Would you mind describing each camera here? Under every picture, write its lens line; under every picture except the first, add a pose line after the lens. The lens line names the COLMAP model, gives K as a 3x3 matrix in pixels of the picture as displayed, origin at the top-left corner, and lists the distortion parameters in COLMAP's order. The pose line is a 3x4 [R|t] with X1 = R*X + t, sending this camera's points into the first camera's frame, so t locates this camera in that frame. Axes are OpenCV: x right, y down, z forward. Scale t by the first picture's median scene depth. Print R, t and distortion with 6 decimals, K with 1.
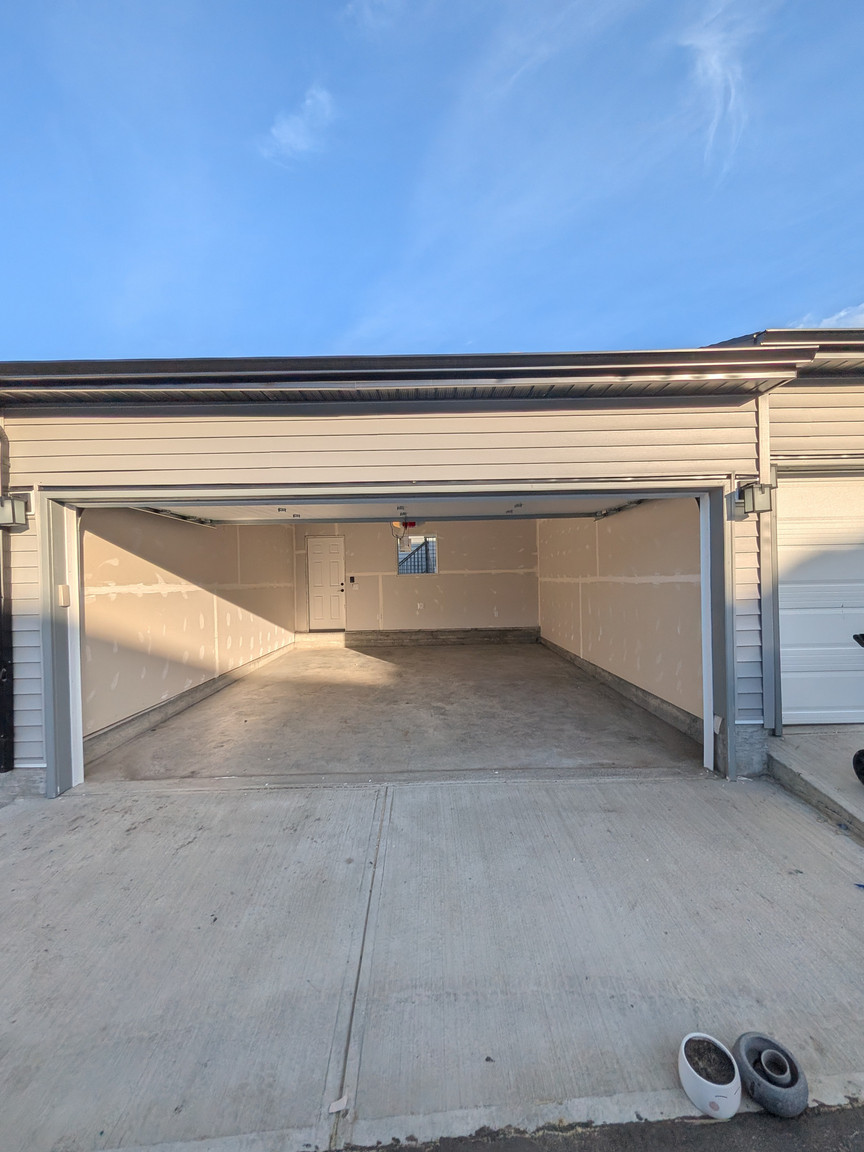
lens RADIAL K [[464.9, 0, 433.1], [0, 464.9, 580.7], [0, 0, 1]] dist [0.001990, -0.000149]
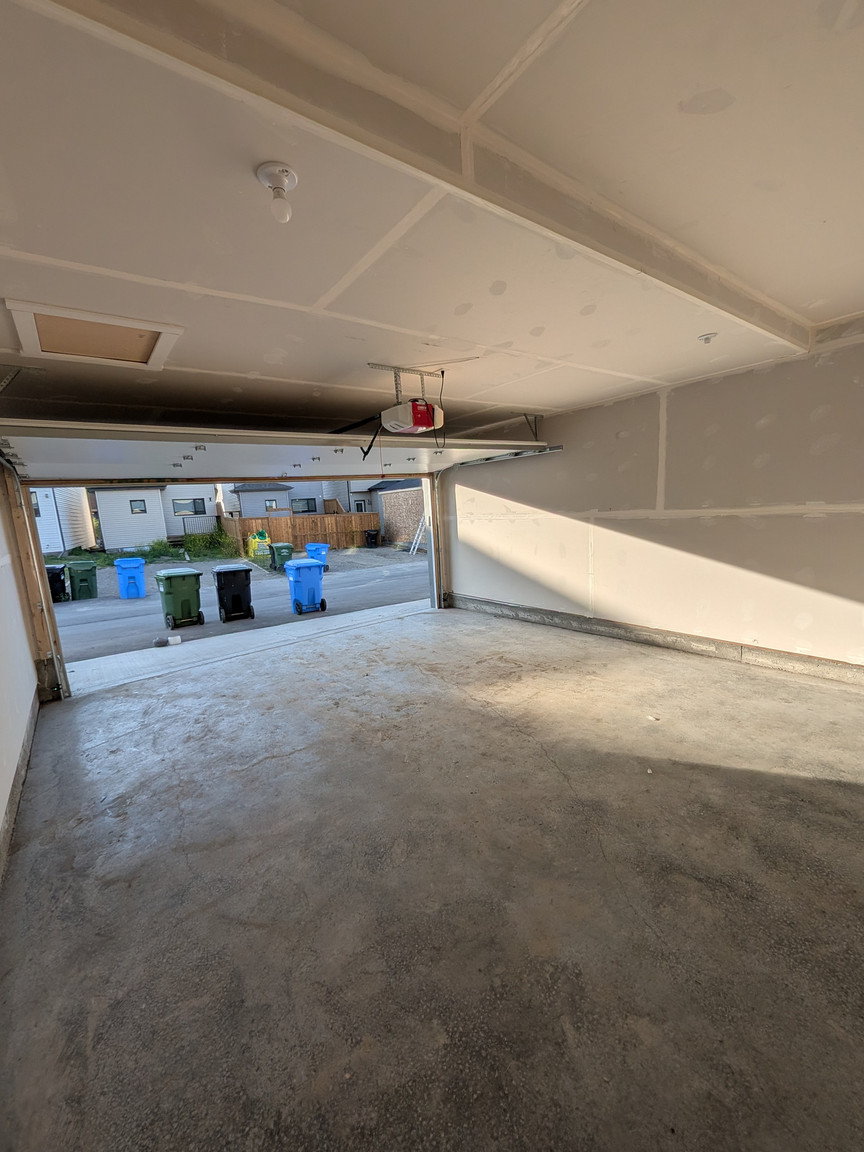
lens RADIAL K [[464.9, 0, 433.1], [0, 464.9, 580.7], [0, 0, 1]] dist [0.001990, -0.000149]
pose [[-0.795517, 0.168586, -0.582006, 0.294016], [0.078321, 0.981067, 0.177125, -0.044356], [0.600848, 0.095322, -0.793660, 1.610724]]
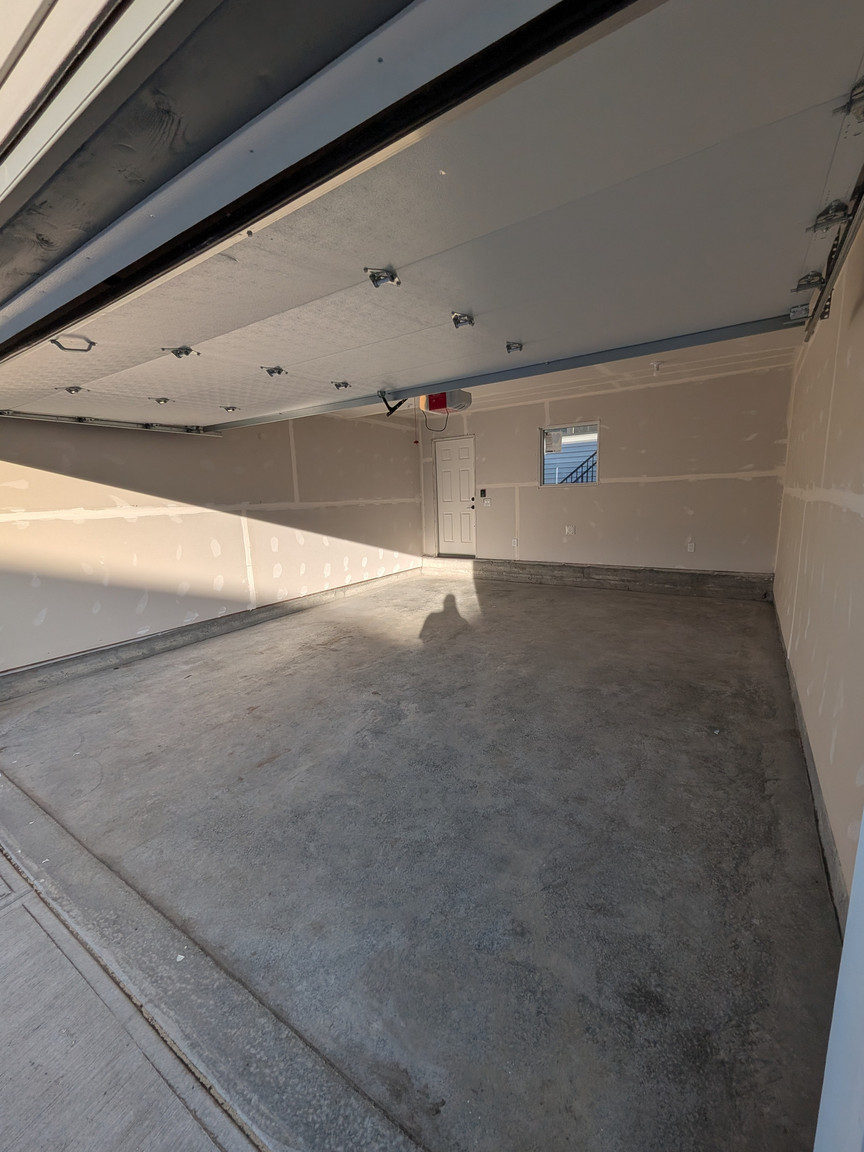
lens RADIAL K [[464.9, 0, 433.1], [0, 464.9, 580.7], [0, 0, 1]] dist [0.001990, -0.000149]
pose [[0.829634, 0.094896, -0.550184, 0.331257], [0.014297, 0.981515, 0.190851, -0.013666], [0.558125, -0.166202, 0.812941, 0.503464]]
